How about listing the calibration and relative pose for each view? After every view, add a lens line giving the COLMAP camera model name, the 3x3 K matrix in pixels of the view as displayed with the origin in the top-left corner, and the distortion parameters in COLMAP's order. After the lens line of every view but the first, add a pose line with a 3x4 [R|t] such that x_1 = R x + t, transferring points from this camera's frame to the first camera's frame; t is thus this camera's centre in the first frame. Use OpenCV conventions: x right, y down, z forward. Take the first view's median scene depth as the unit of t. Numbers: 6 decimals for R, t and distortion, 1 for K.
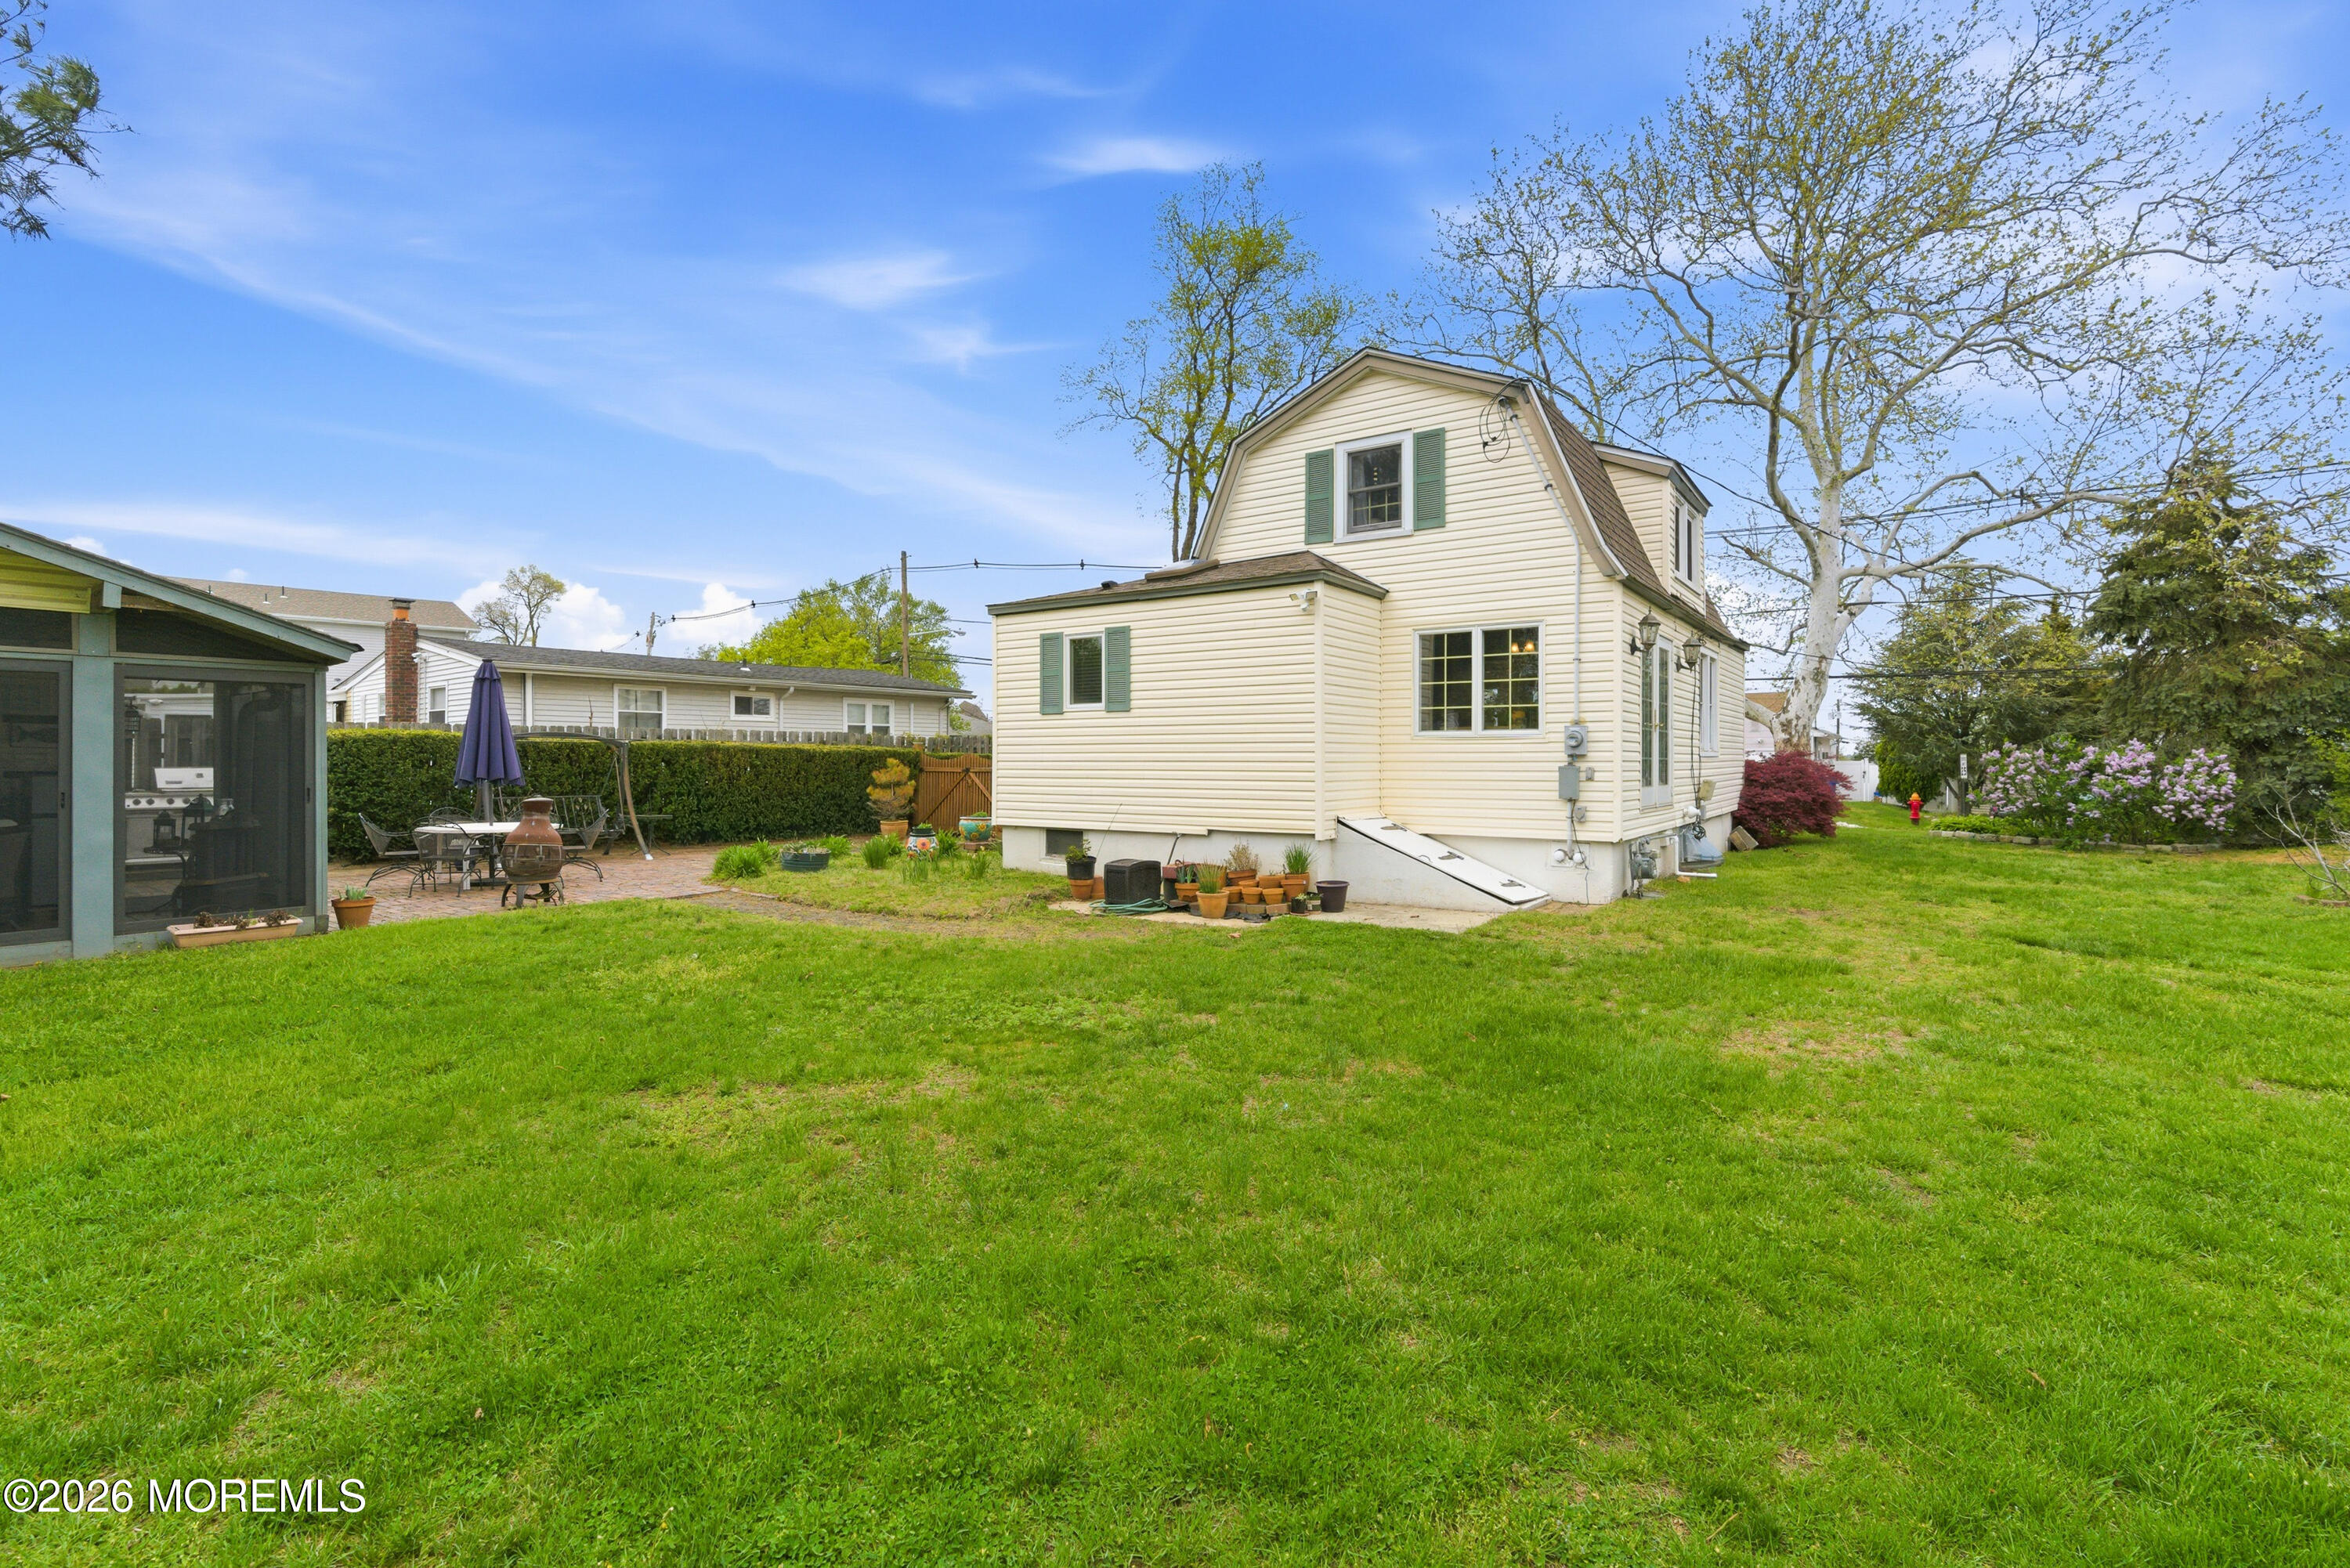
lens RADIAL K [[1086.2, 0, 1171.7], [0, 1086.2, 766.5], [0, 0, 1]] dist [-0.002514, -0.000428]
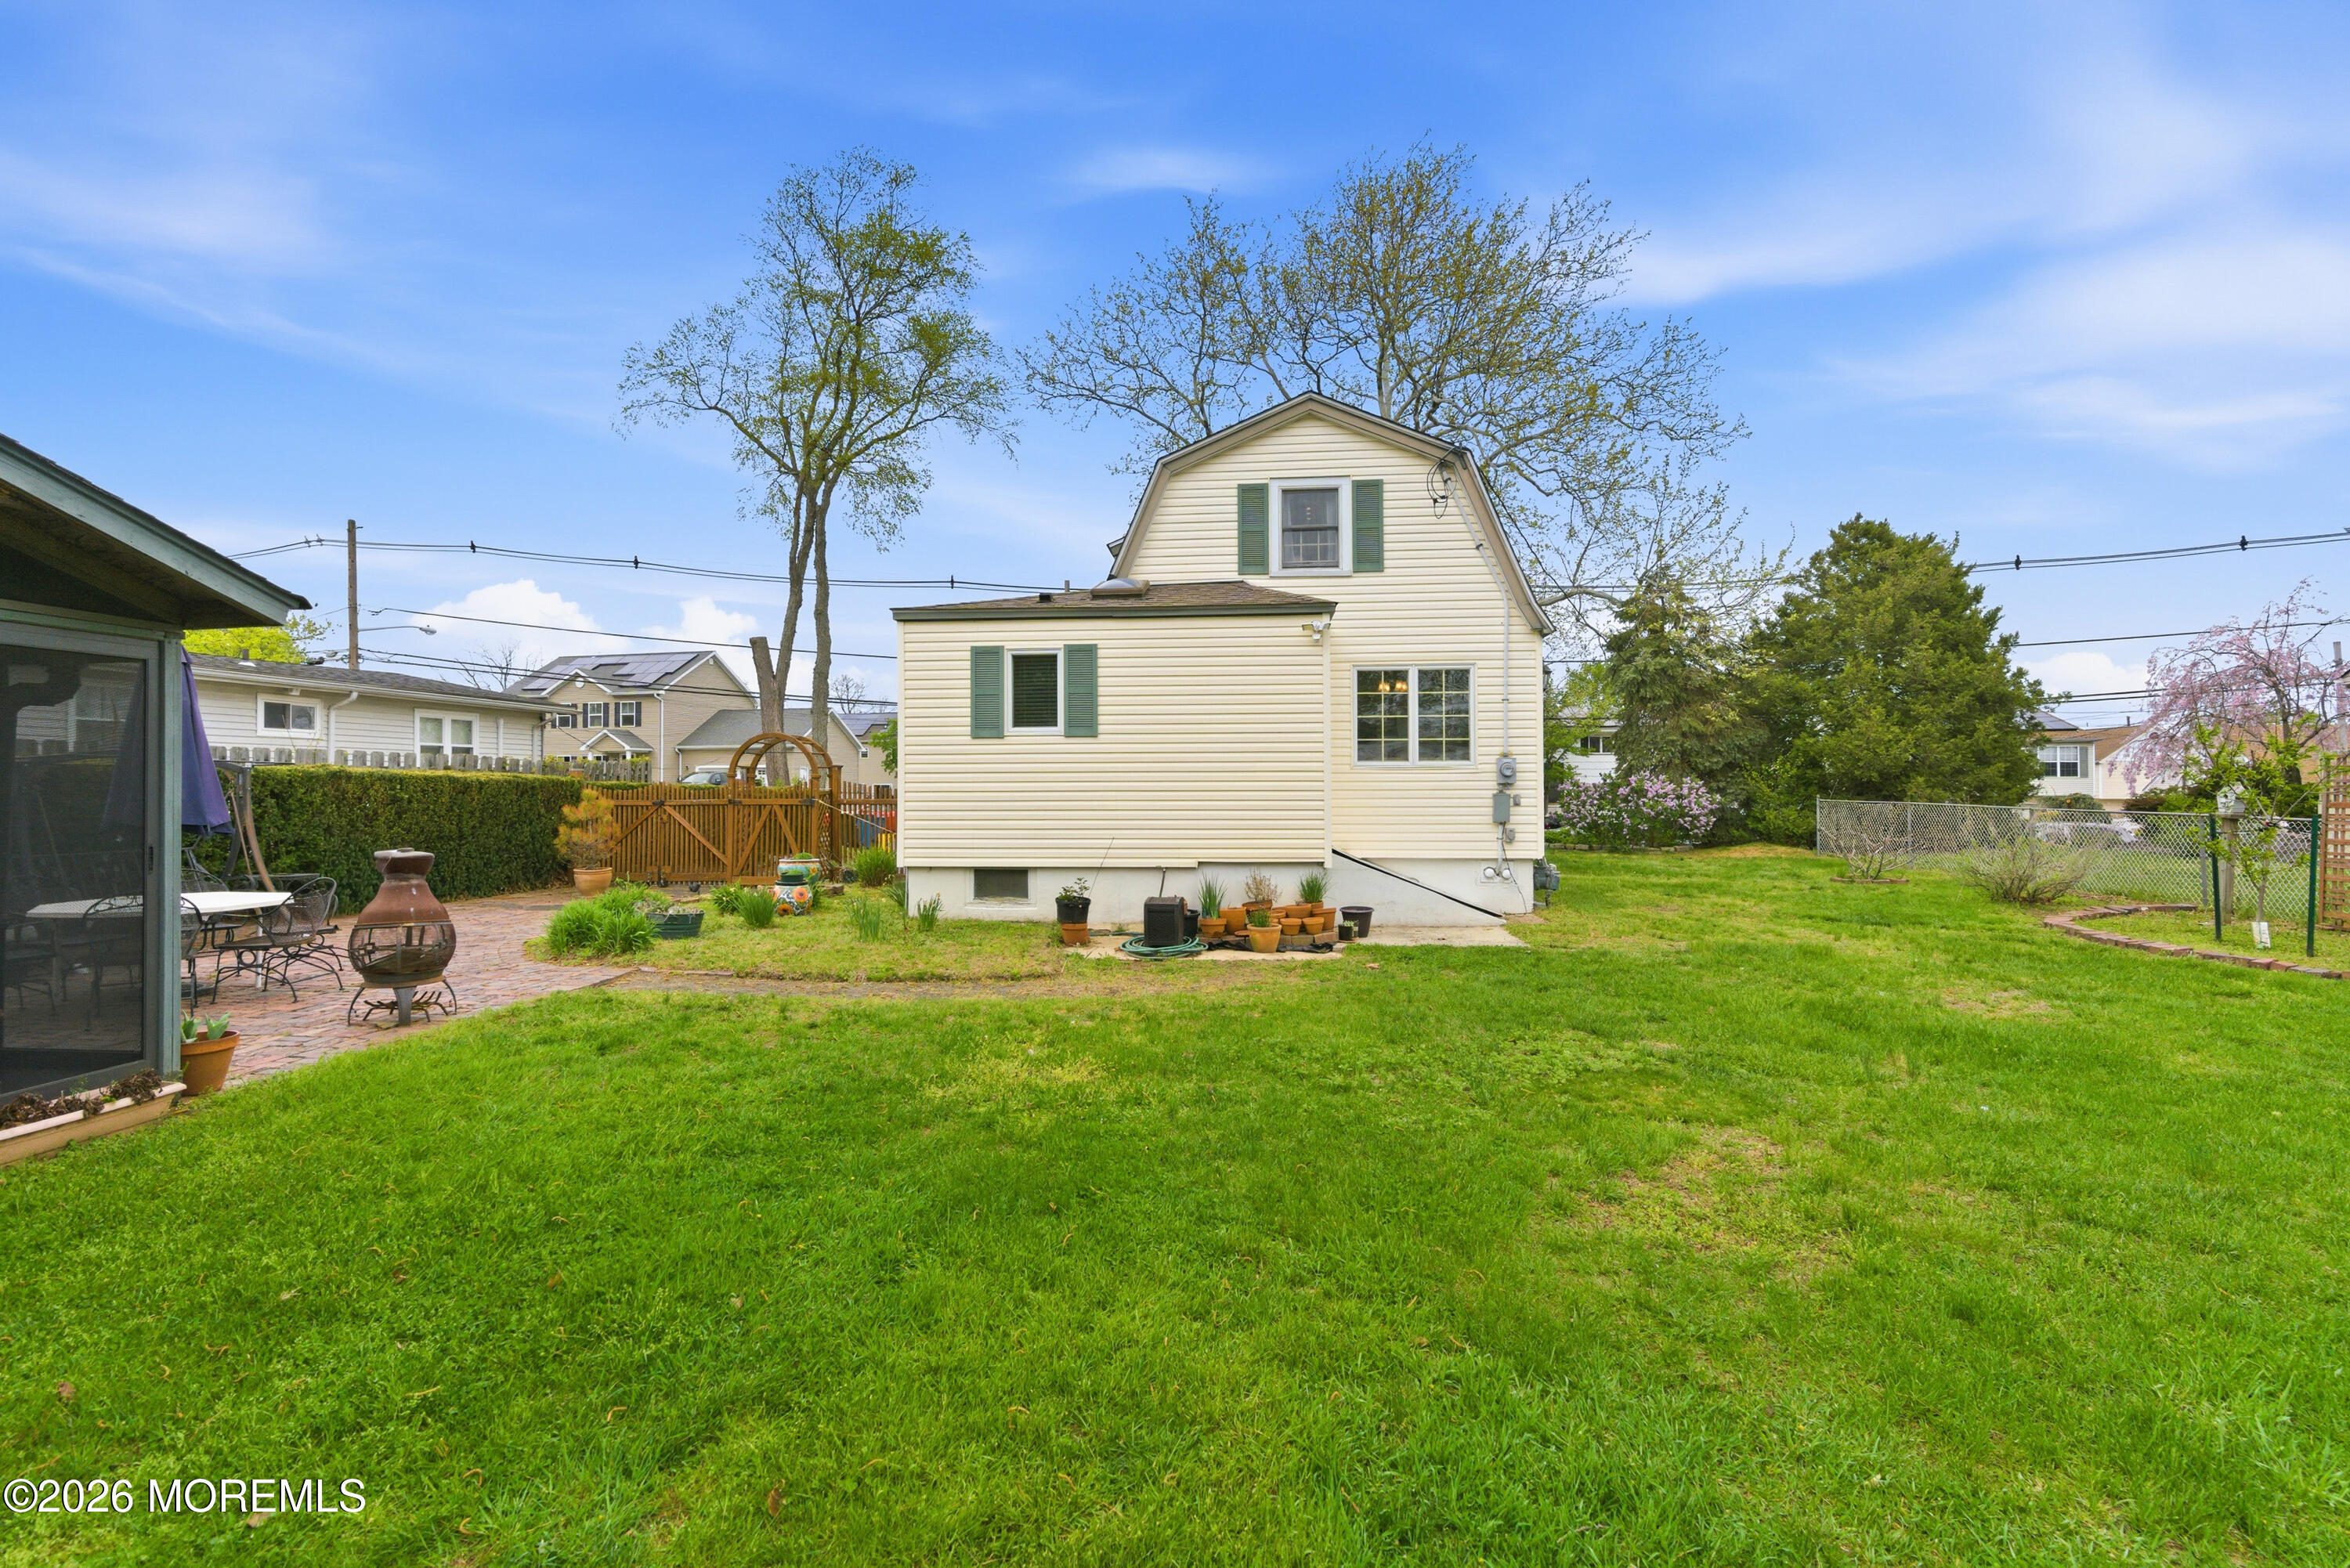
lens RADIAL K [[1067.7, 0, 1171.3], [0, 1067.7, 783.2], [0, 0, 1]] dist [-0.002817, -0.000674]
pose [[0.861903, -0.001489, 0.507071, -0.446909], [0.006856, 0.999939, -0.008716, -0.003229], [-0.507027, 0.010988, 0.861860, 0.189462]]
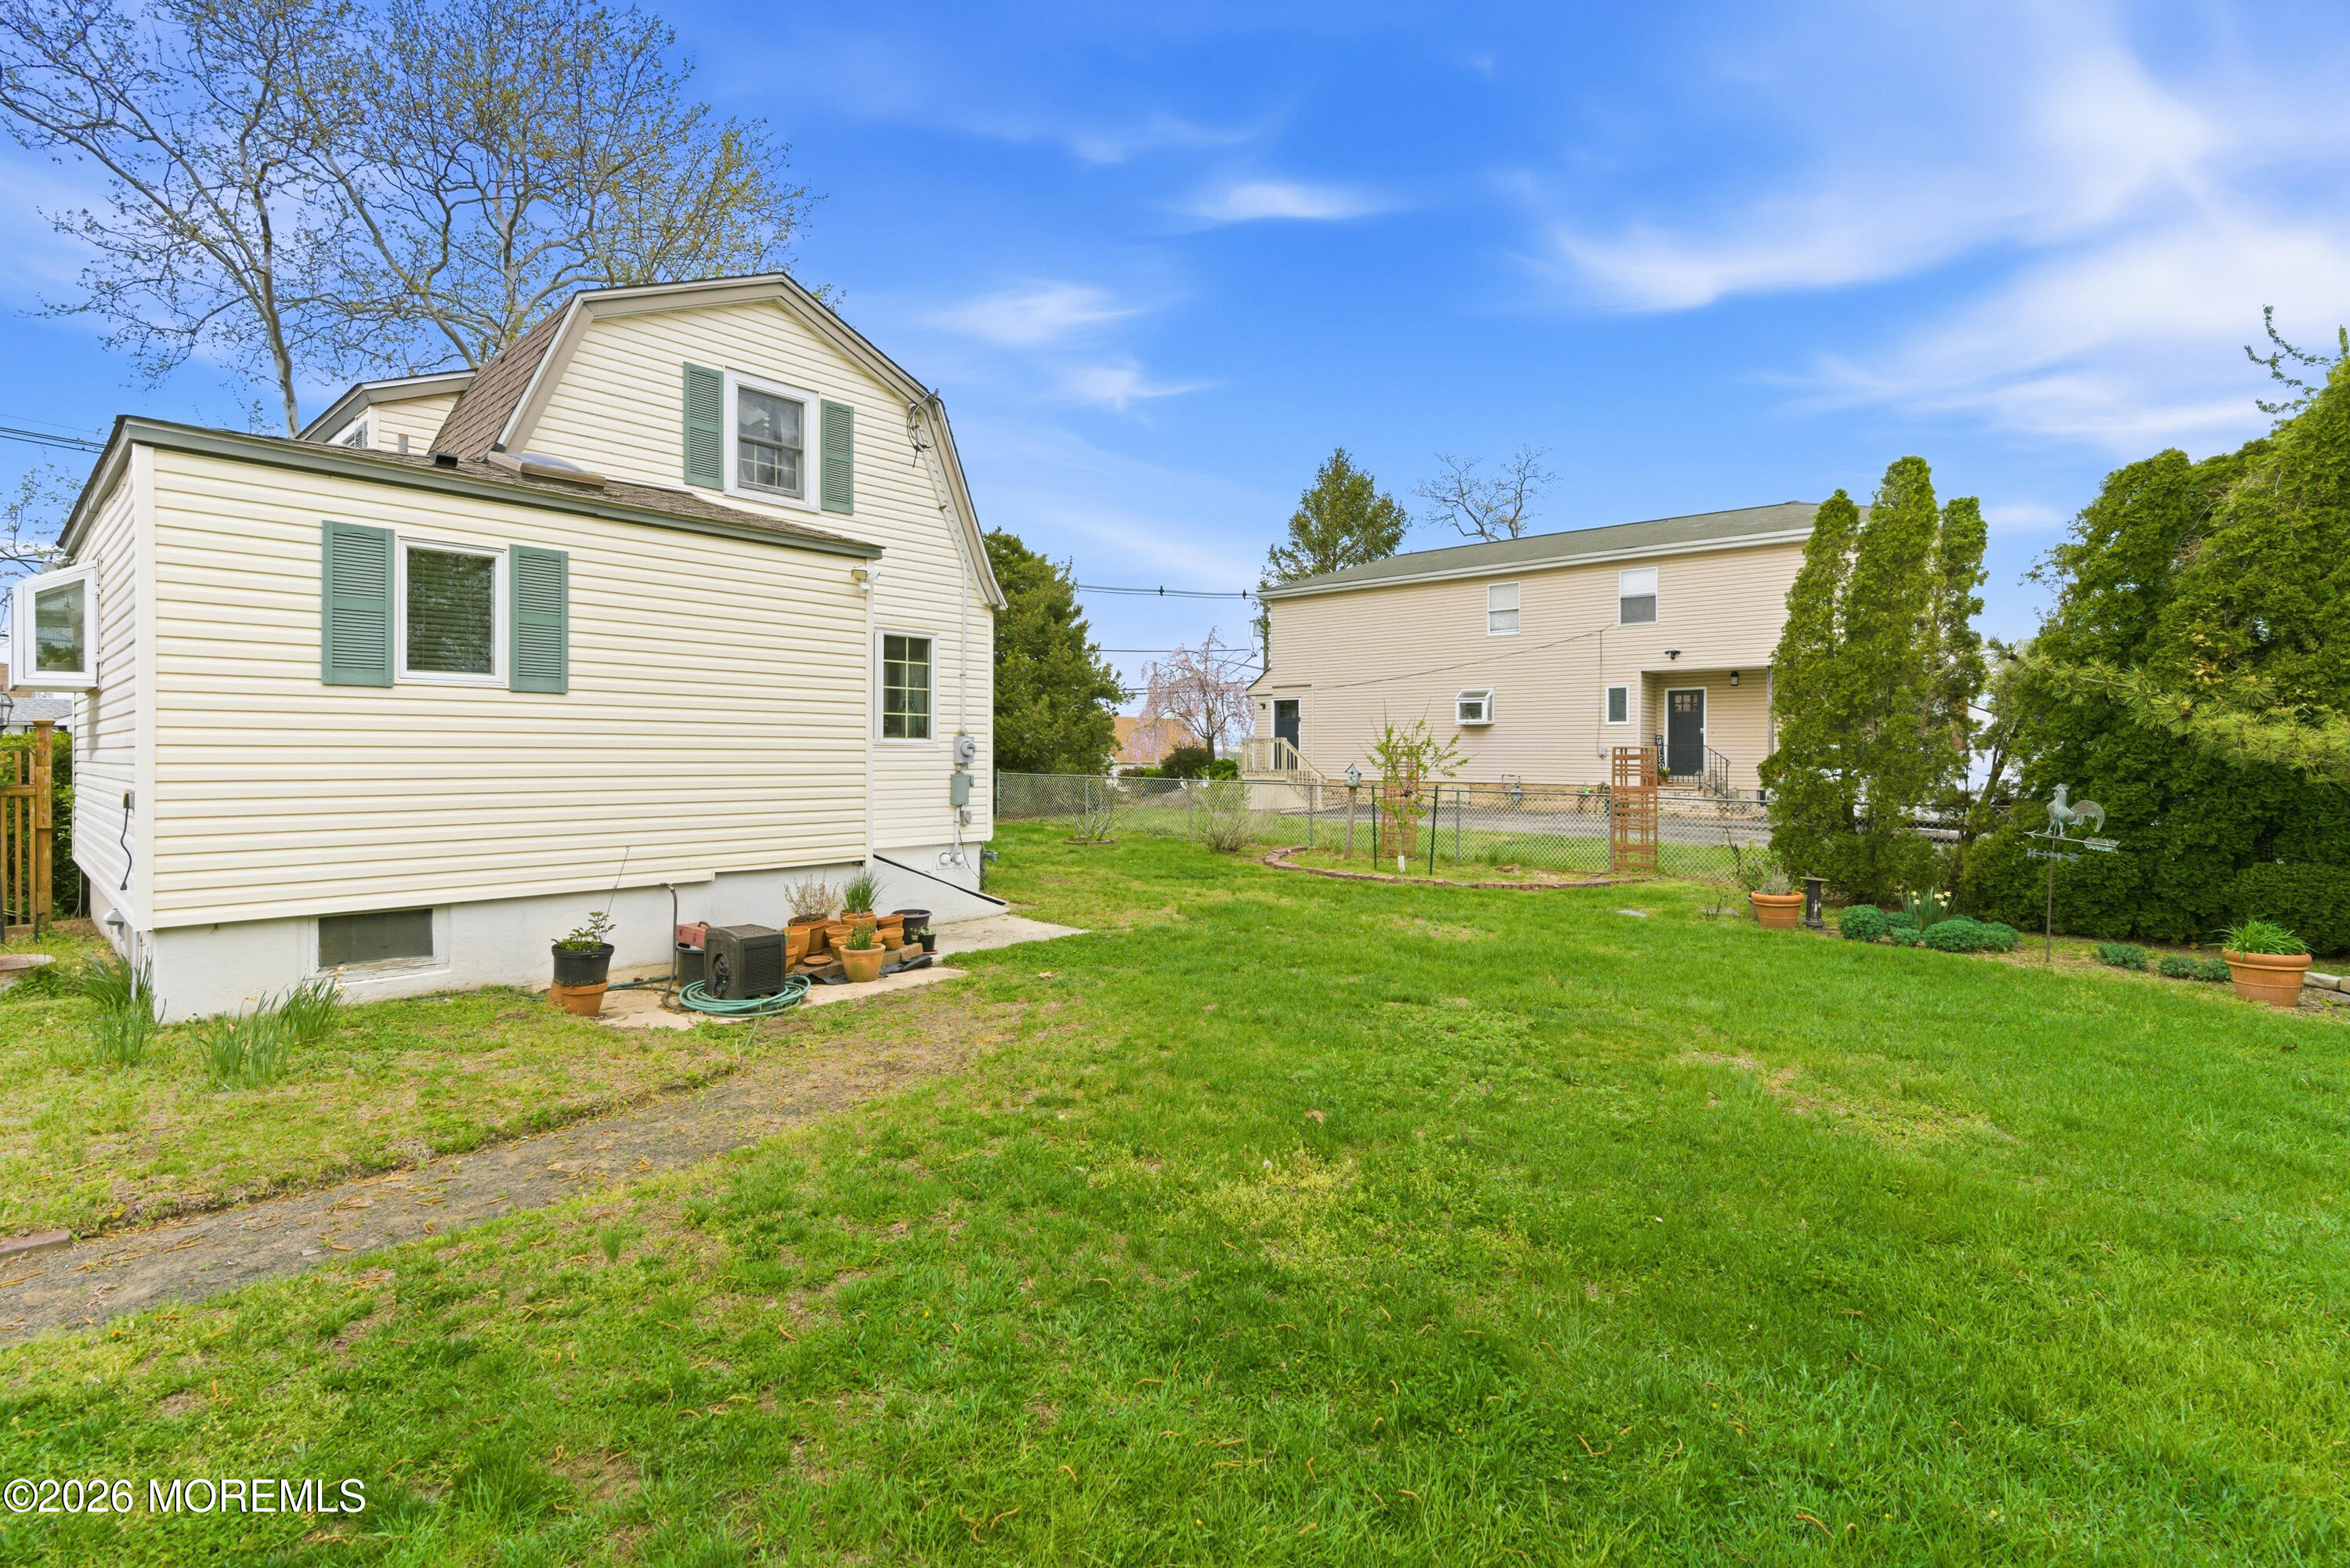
lens RADIAL K [[1071.2, 0, 1173.9], [0, 1071.2, 763.3], [0, 0, 1]] dist [0.000184, 0.000359]
pose [[0.105528, -0.008133, 0.994383, -0.599423], [-0.000521, 0.999966, 0.008234, -0.017716], [-0.994416, -0.001386, 0.105520, 0.606693]]
